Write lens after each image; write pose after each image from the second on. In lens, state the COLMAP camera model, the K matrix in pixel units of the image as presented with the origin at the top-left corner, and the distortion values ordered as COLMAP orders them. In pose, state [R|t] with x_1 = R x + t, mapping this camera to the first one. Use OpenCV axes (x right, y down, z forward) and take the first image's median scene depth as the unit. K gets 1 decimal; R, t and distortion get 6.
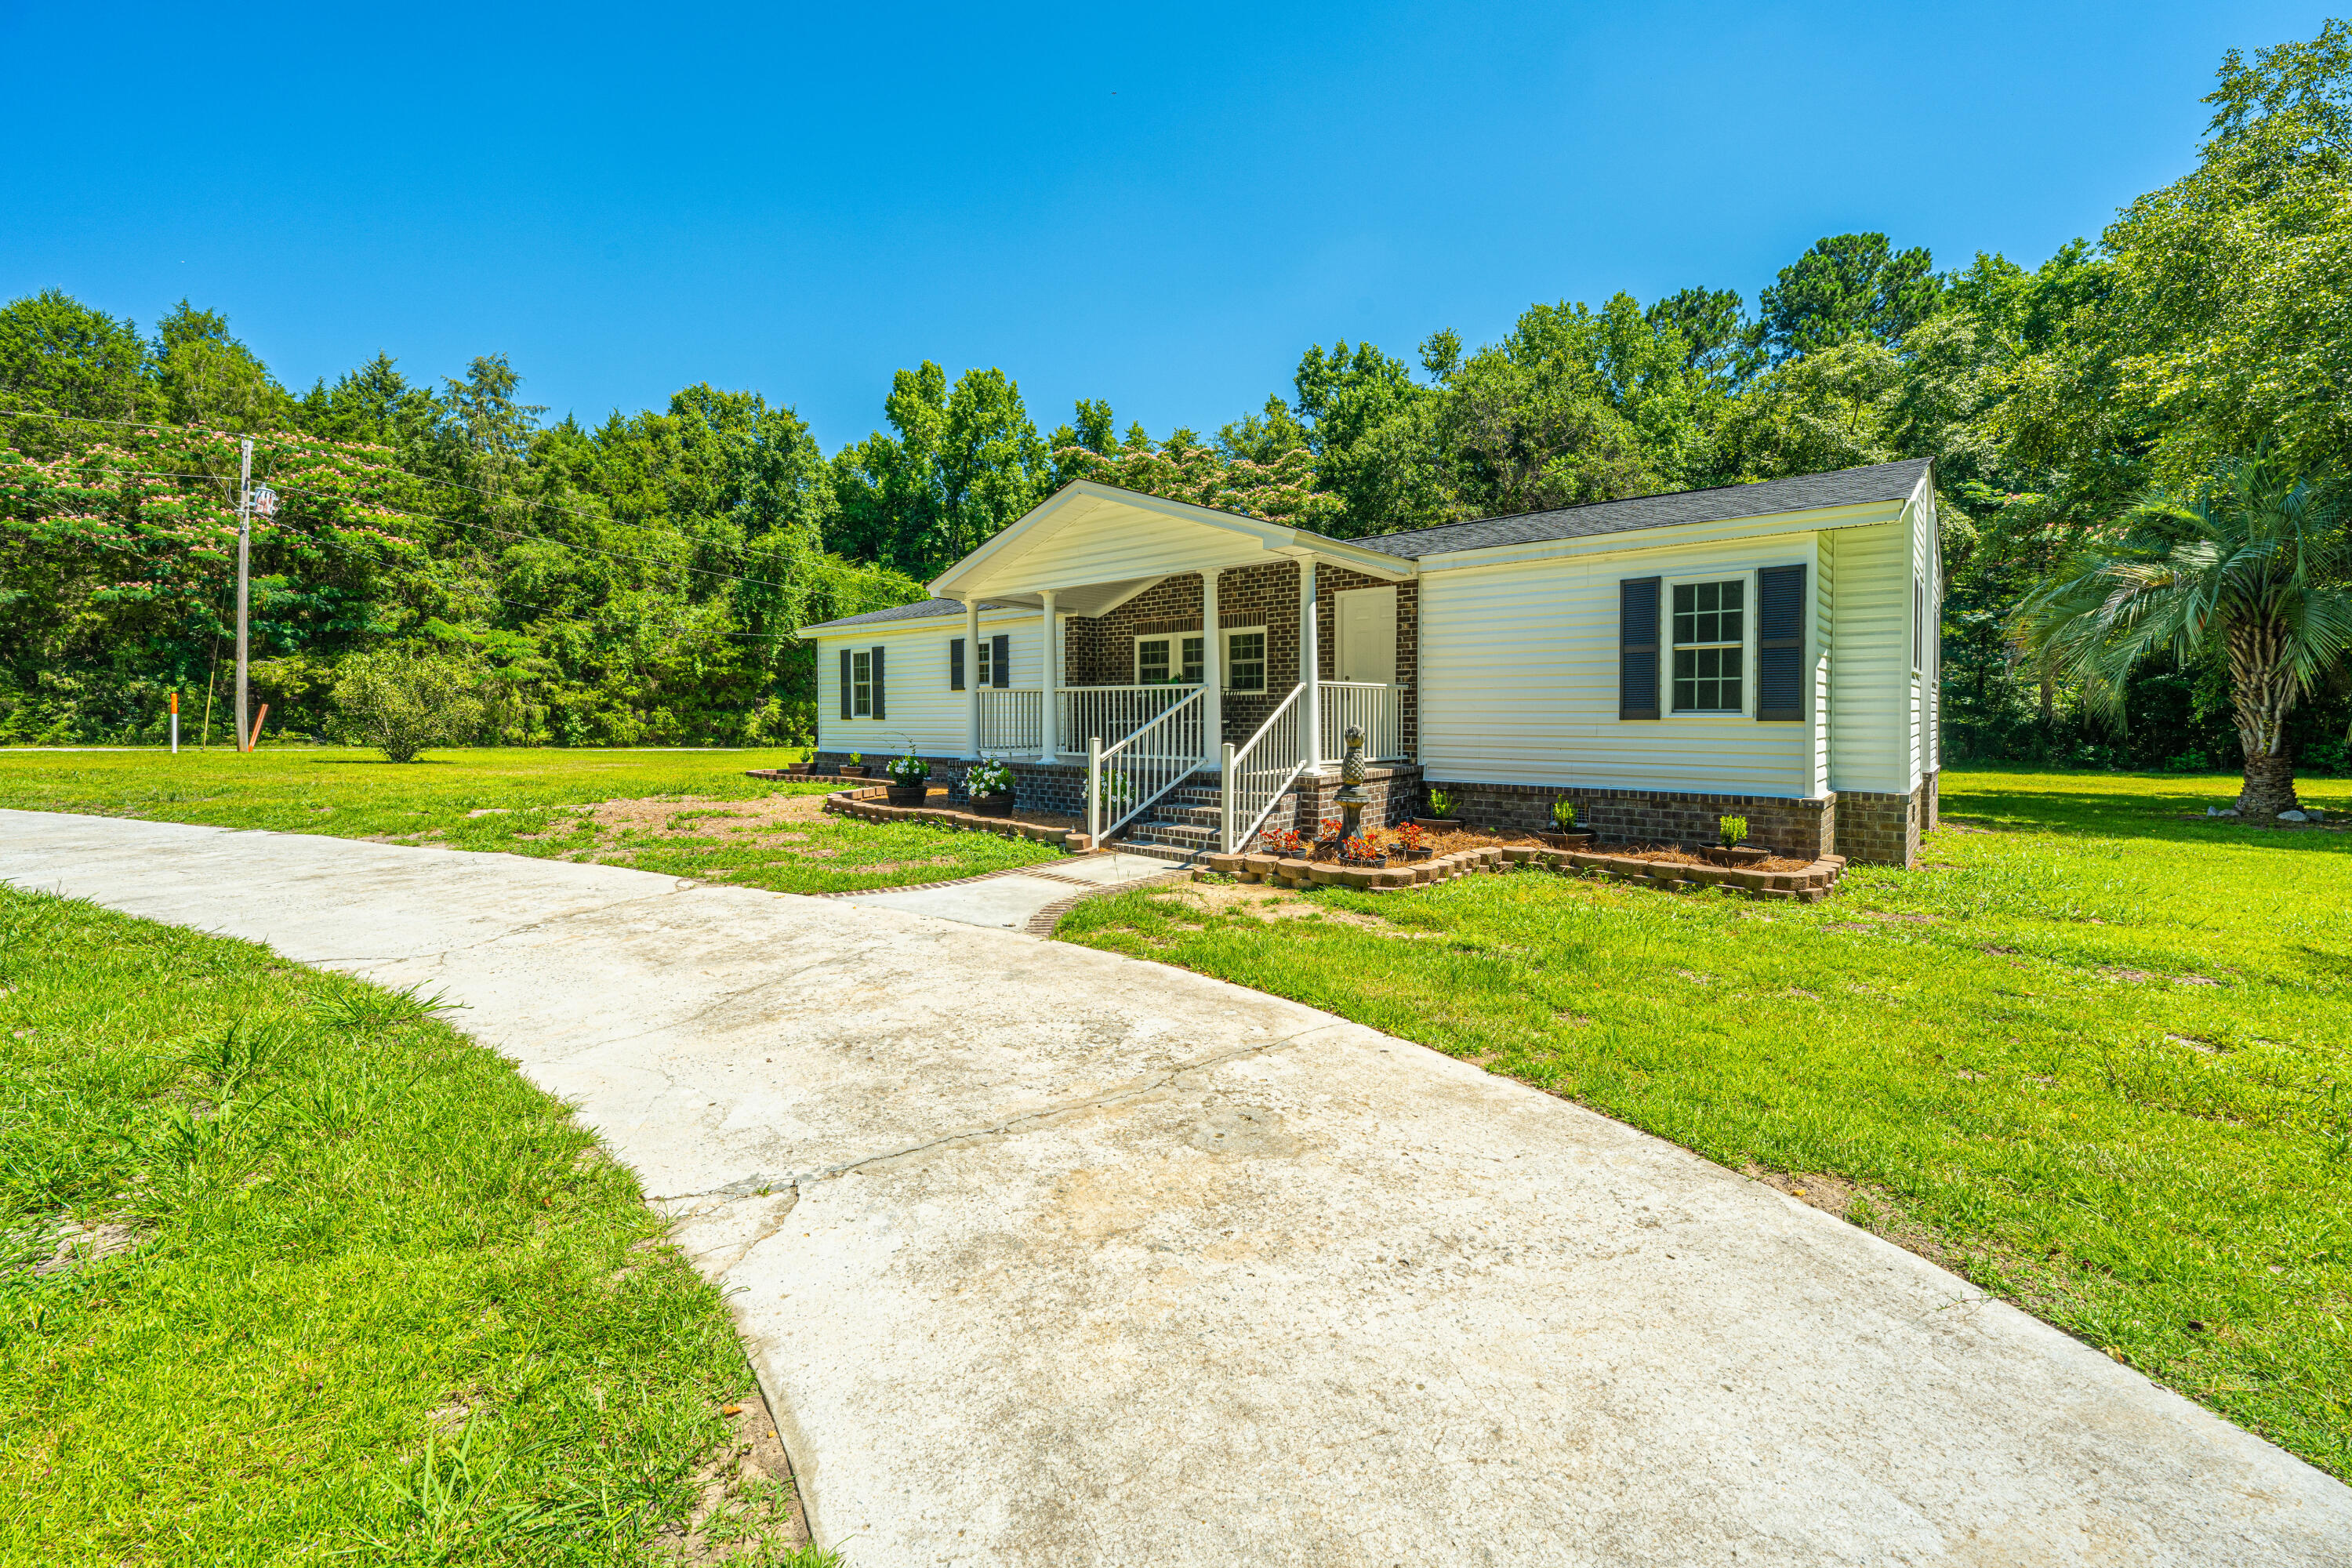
lens RADIAL K [[955.1, 0, 1165.4], [0, 955.1, 741.5], [0, 0, 1]] dist [0.001856, 0.000186]
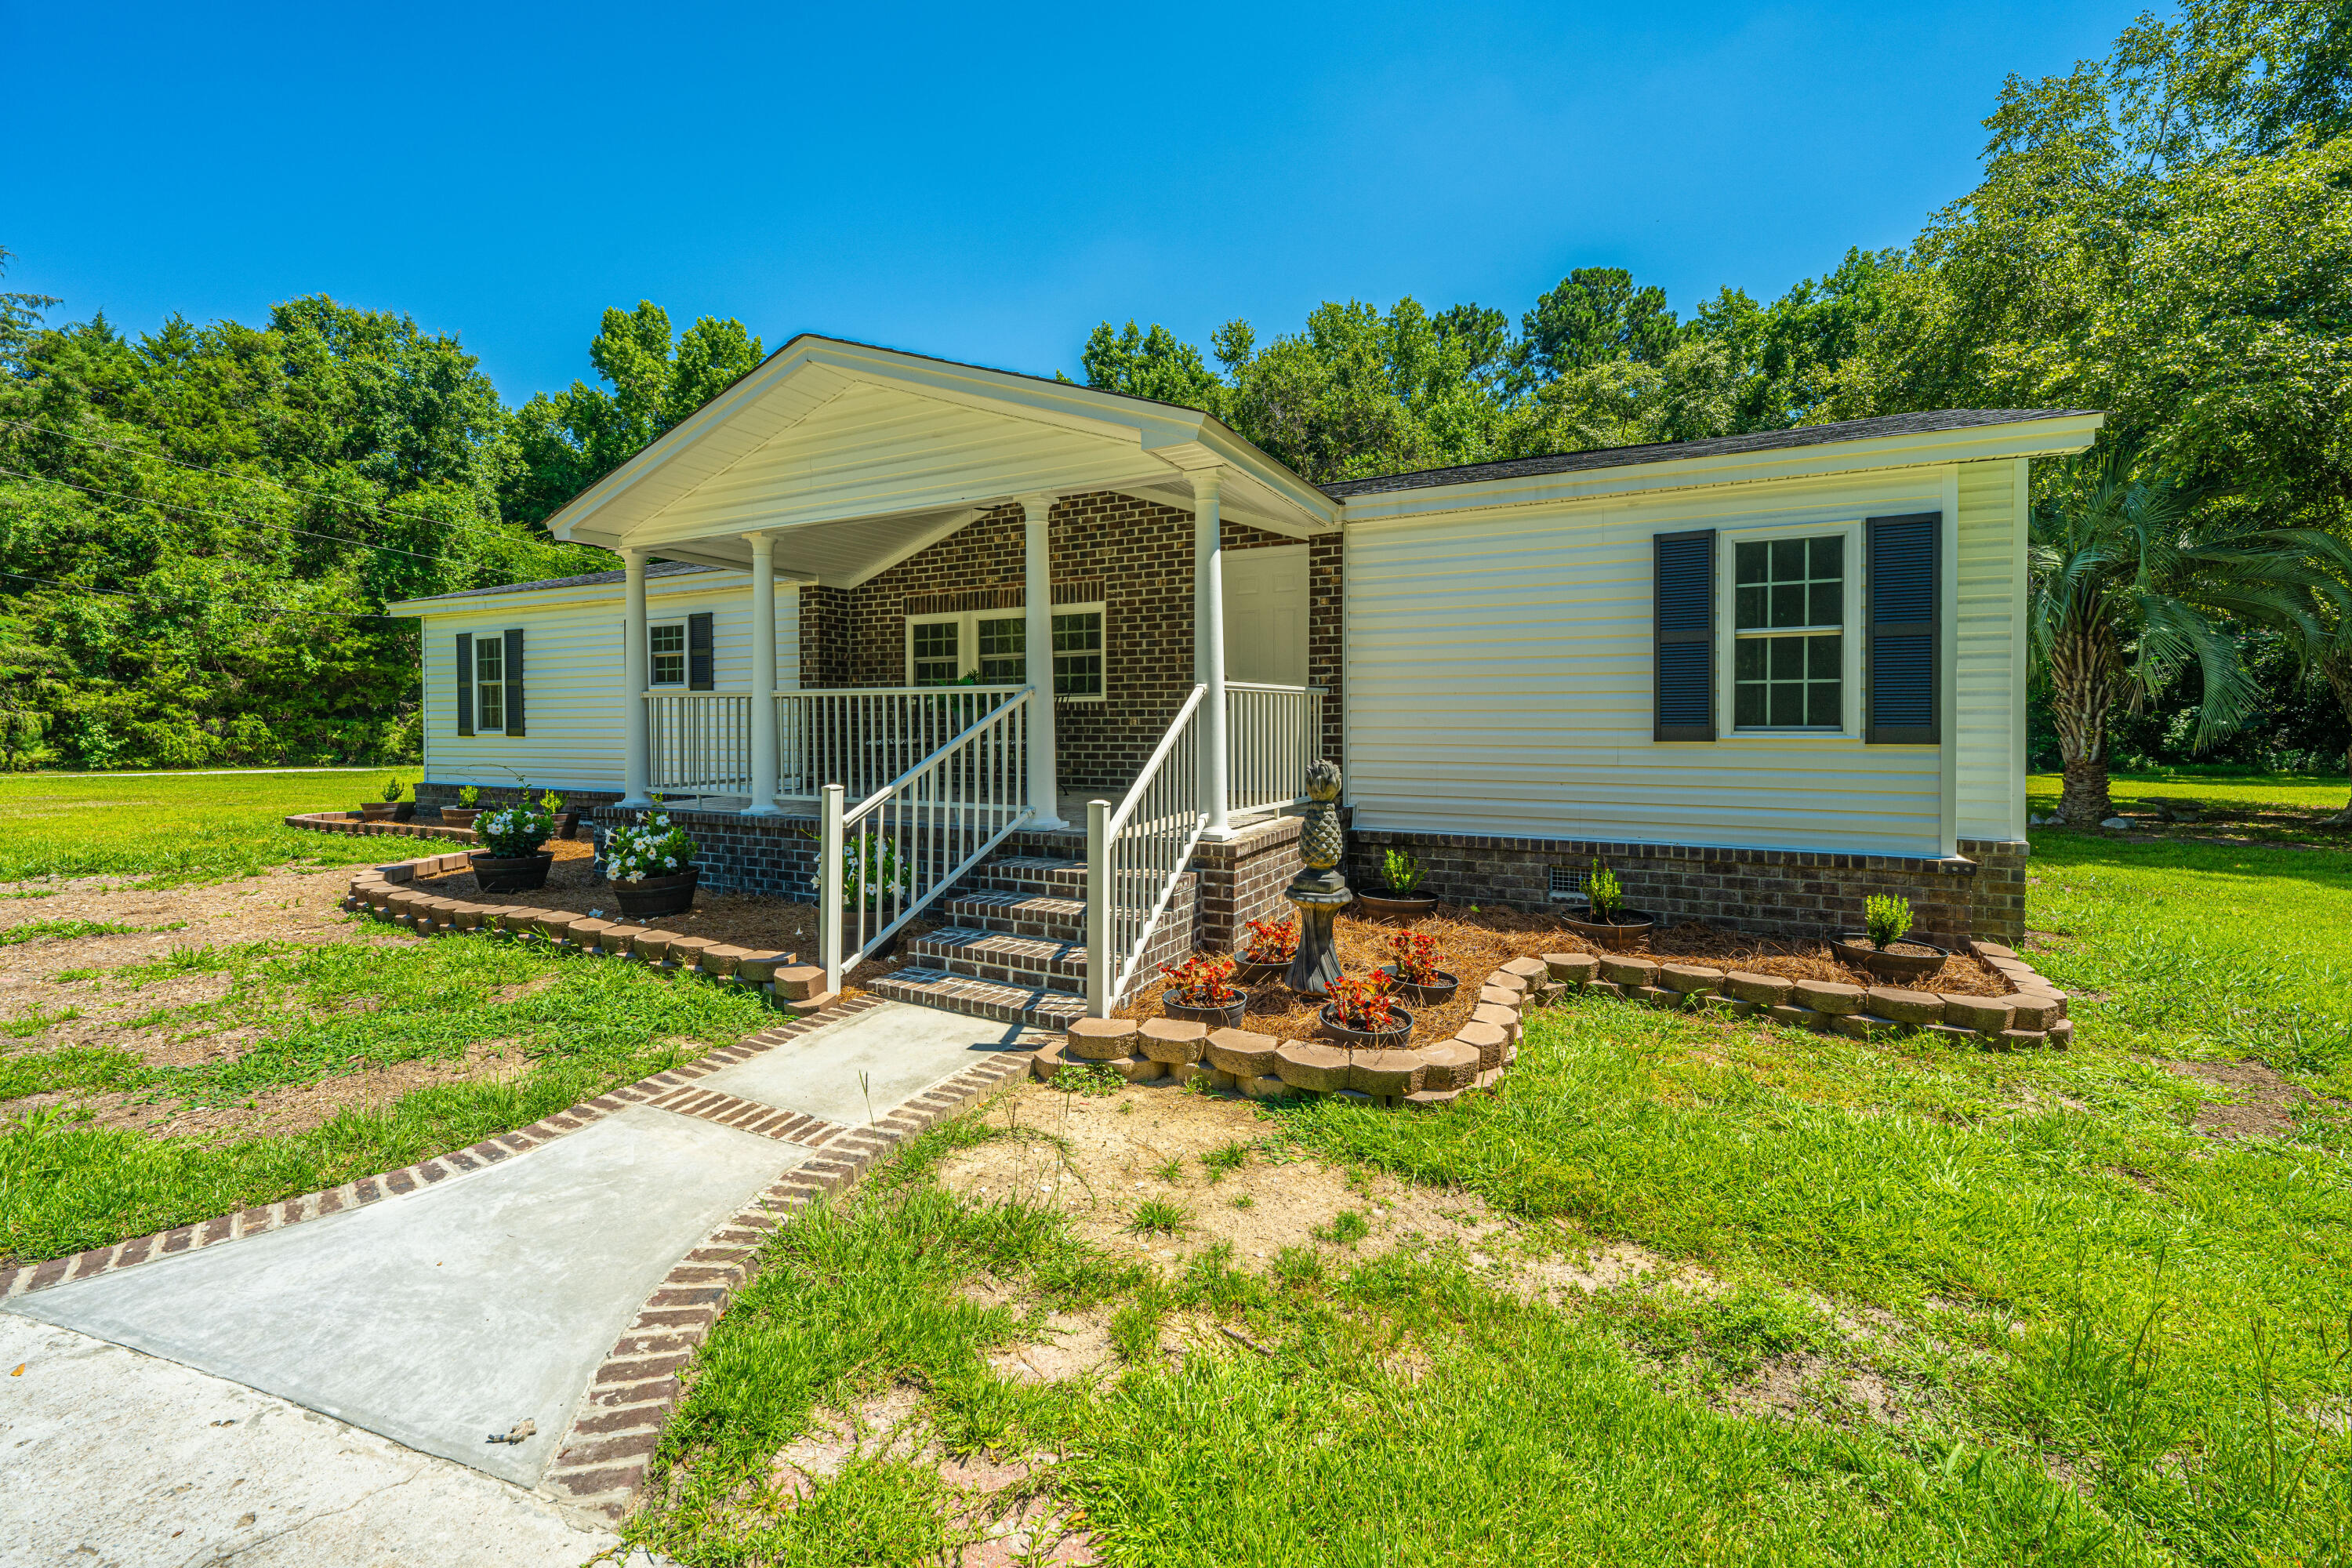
lens RADIAL K [[963.9, 0, 1180.8], [0, 963.9, 729.0], [0, 0, 1]] dist [0.000000, 0.000423]
pose [[0.969615, -0.006484, 0.244549, -0.010052], [0.010514, 0.999830, -0.015177, -0.015451], [-0.244409, 0.017287, 0.969518, 0.265331]]
